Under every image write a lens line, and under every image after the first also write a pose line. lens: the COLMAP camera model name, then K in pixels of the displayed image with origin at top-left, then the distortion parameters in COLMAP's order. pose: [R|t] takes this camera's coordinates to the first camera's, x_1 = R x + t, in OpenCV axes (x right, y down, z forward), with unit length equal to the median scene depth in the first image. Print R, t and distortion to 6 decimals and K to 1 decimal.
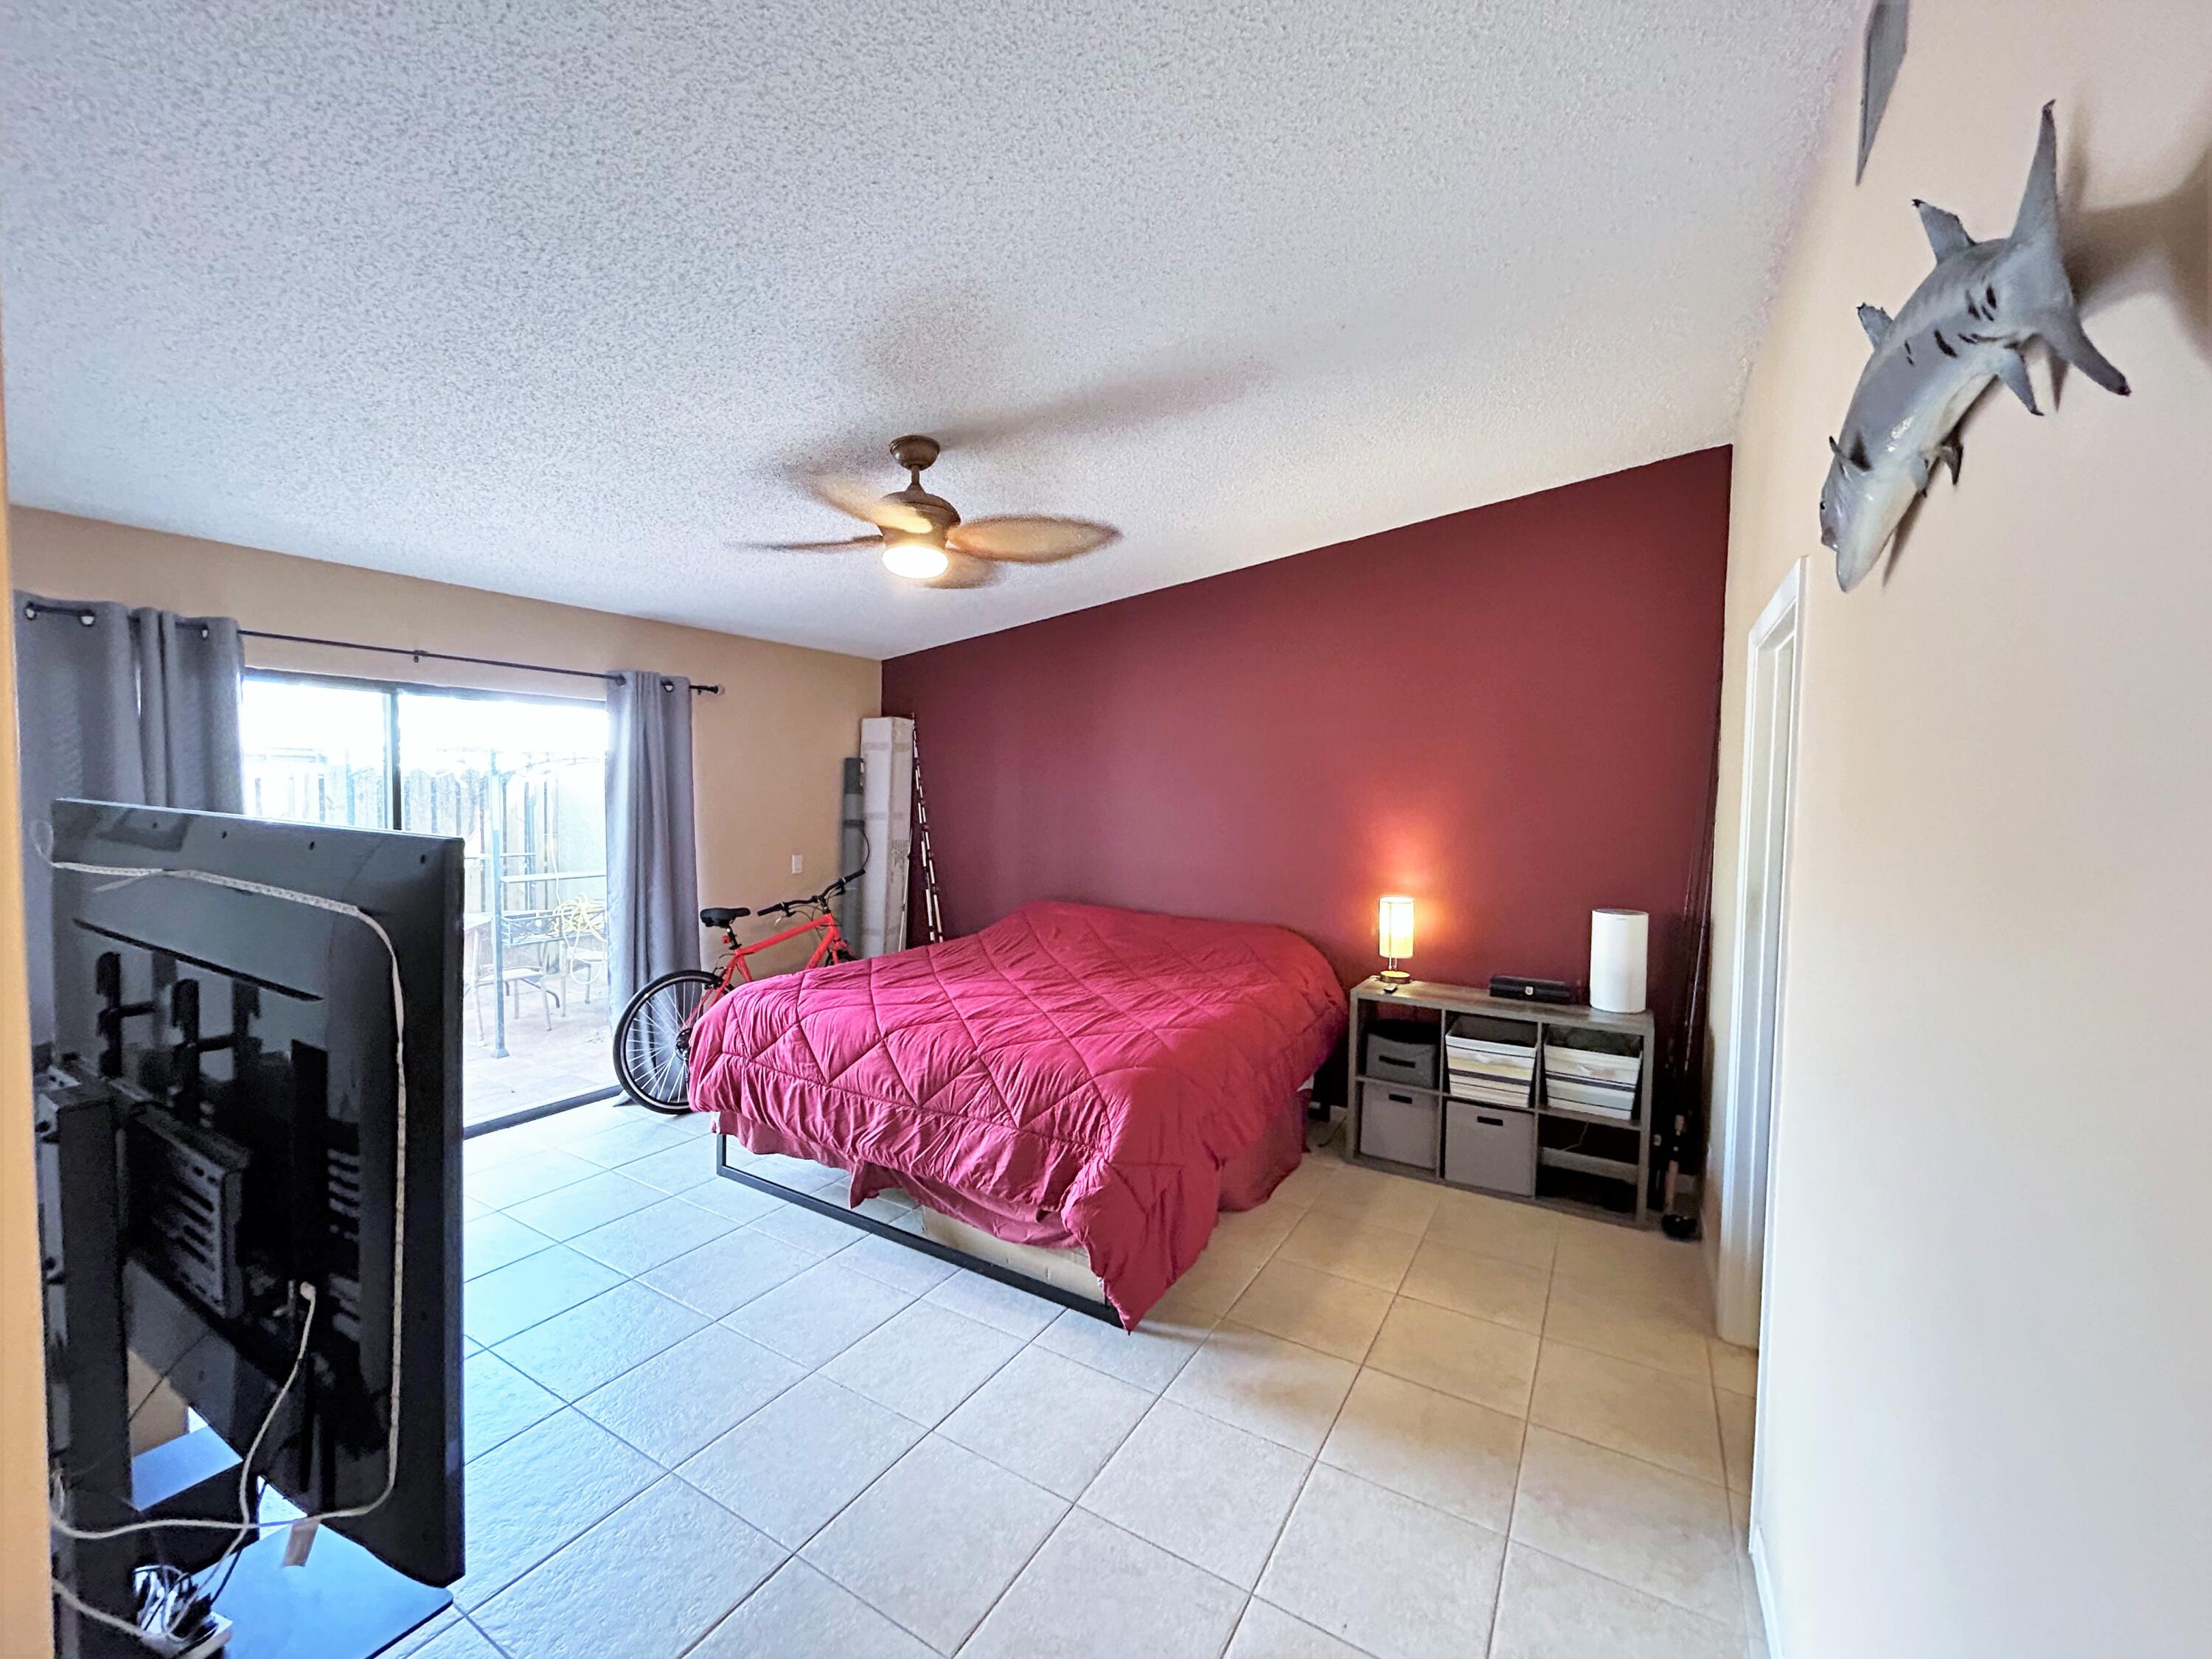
lens RADIAL K [[887.3, 0, 1106.0], [0, 887.3, 829.5], [0, 0, 1]] dist [-0.000217, 0.000329]
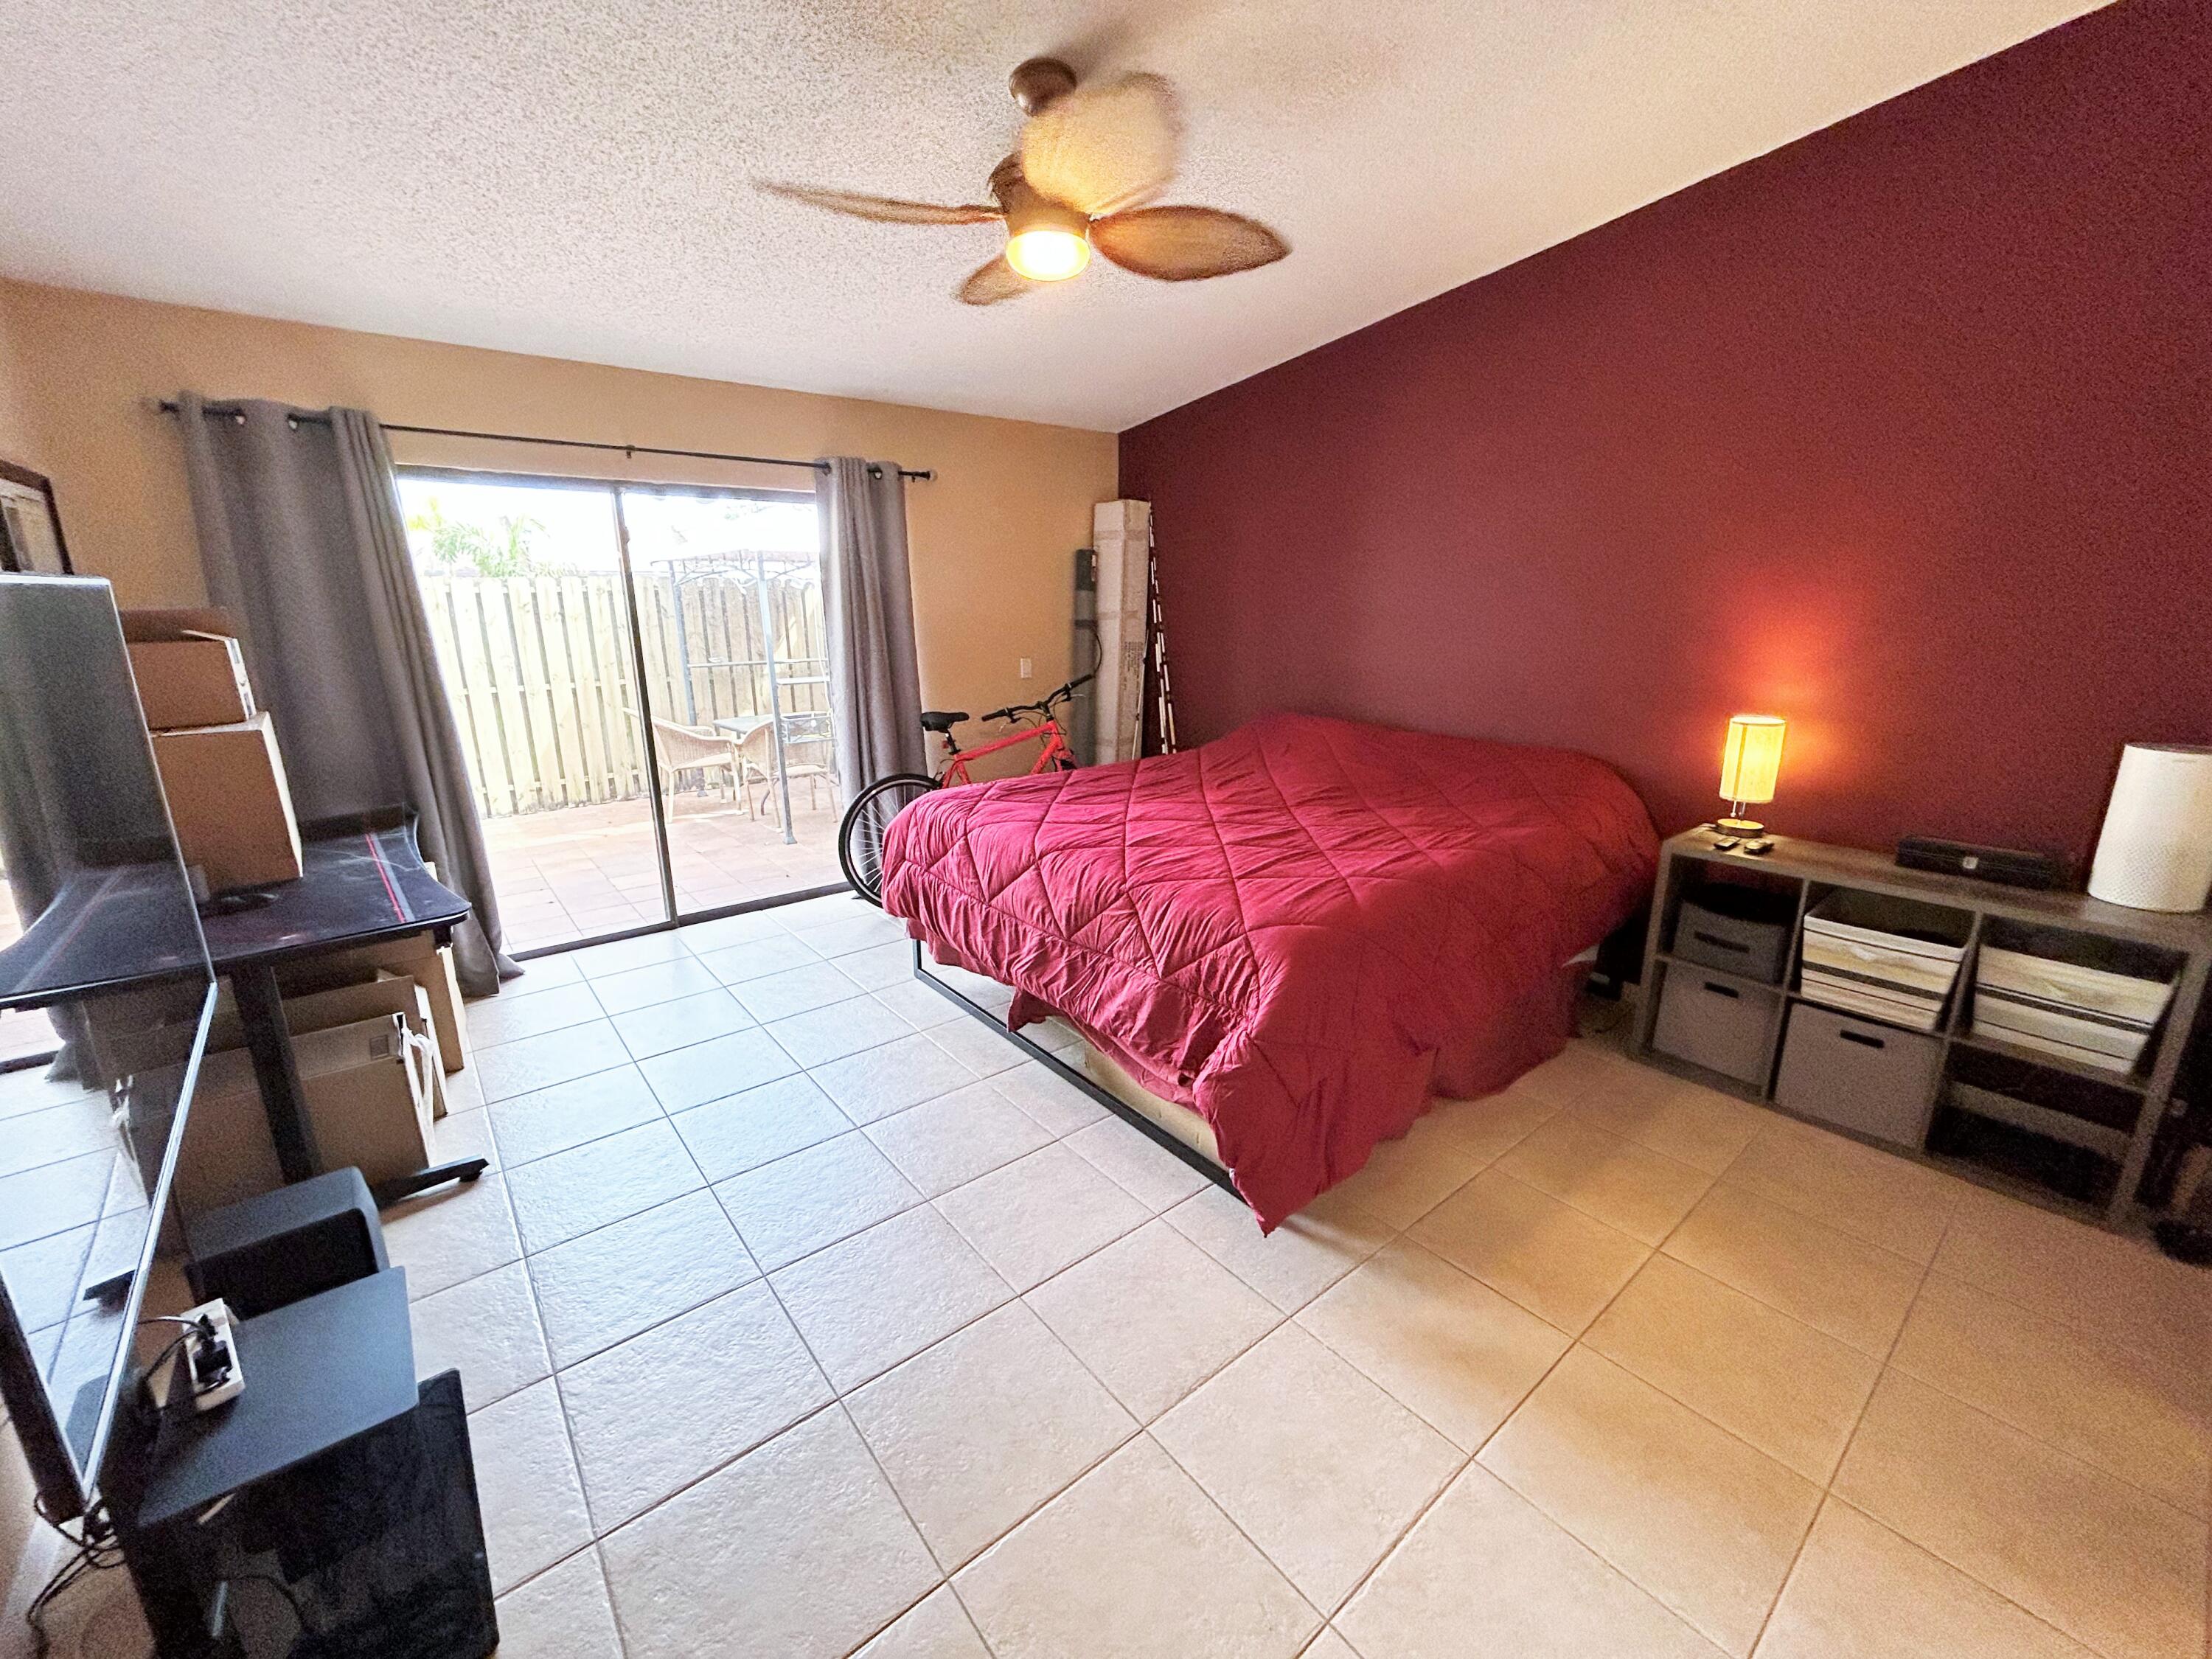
lens RADIAL K [[887.3, 0, 1106.0], [0, 887.3, 829.5], [0, 0, 1]] dist [-0.000217, 0.000329]
pose [[0.938297, 0.066019, -0.339470, 0.105080], [0.005917, 0.978401, 0.206633, 0.019564], [0.345779, -0.195892, 0.917640, 0.194211]]
